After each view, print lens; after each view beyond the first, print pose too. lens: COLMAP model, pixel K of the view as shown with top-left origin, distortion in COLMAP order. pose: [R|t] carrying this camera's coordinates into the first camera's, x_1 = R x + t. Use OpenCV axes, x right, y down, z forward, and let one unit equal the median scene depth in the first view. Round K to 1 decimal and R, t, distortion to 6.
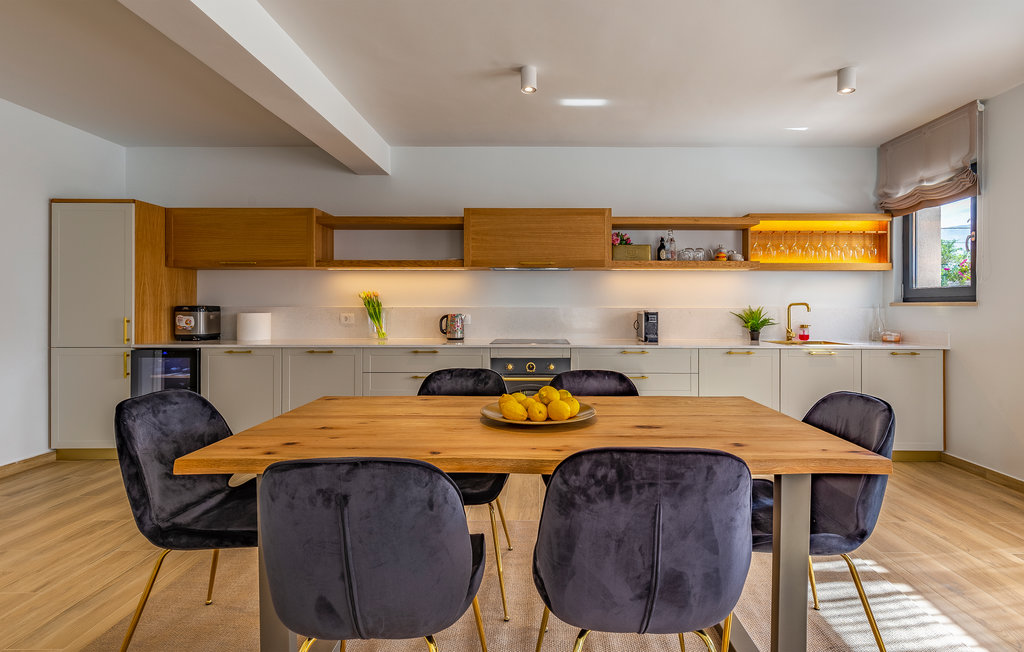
lens RADIAL K [[516.6, 0, 512.5], [0, 516.6, 309.9], [0, 0, 1]] dist [0.001452, 0.000526]
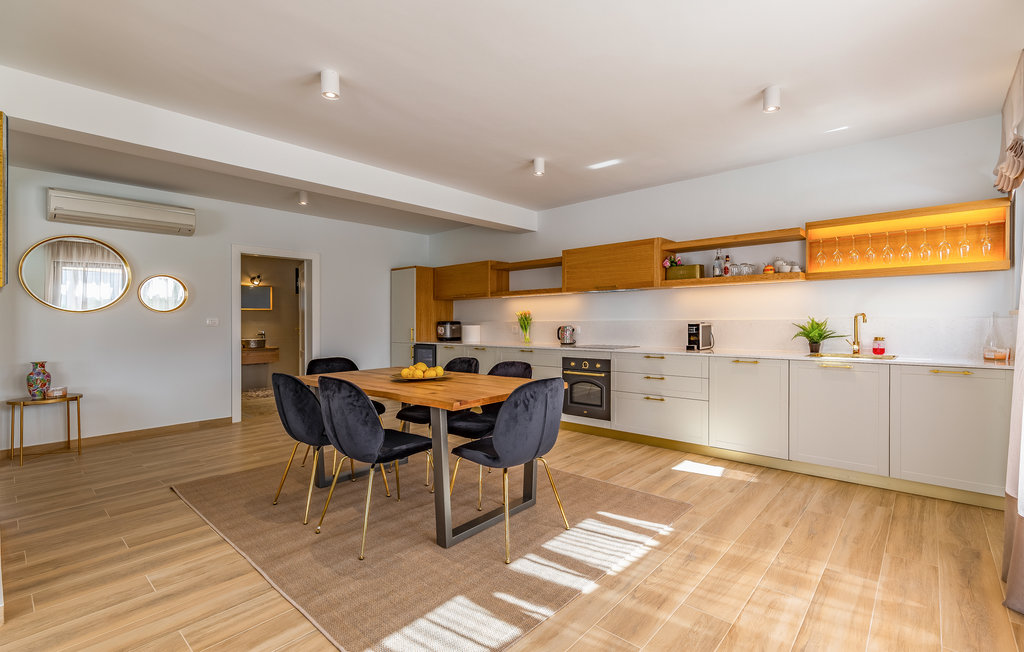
lens RADIAL K [[464.0, 0, 512.0], [0, 464.0, 326.0], [0, 0, 1]] dist [-0.000314, 0.000018]
pose [[0.742668, -0.000886, -0.669659, 0.631216], [0.004697, 0.999981, 0.003885, 0.003131], [0.669643, -0.006031, 0.742658, -0.029147]]
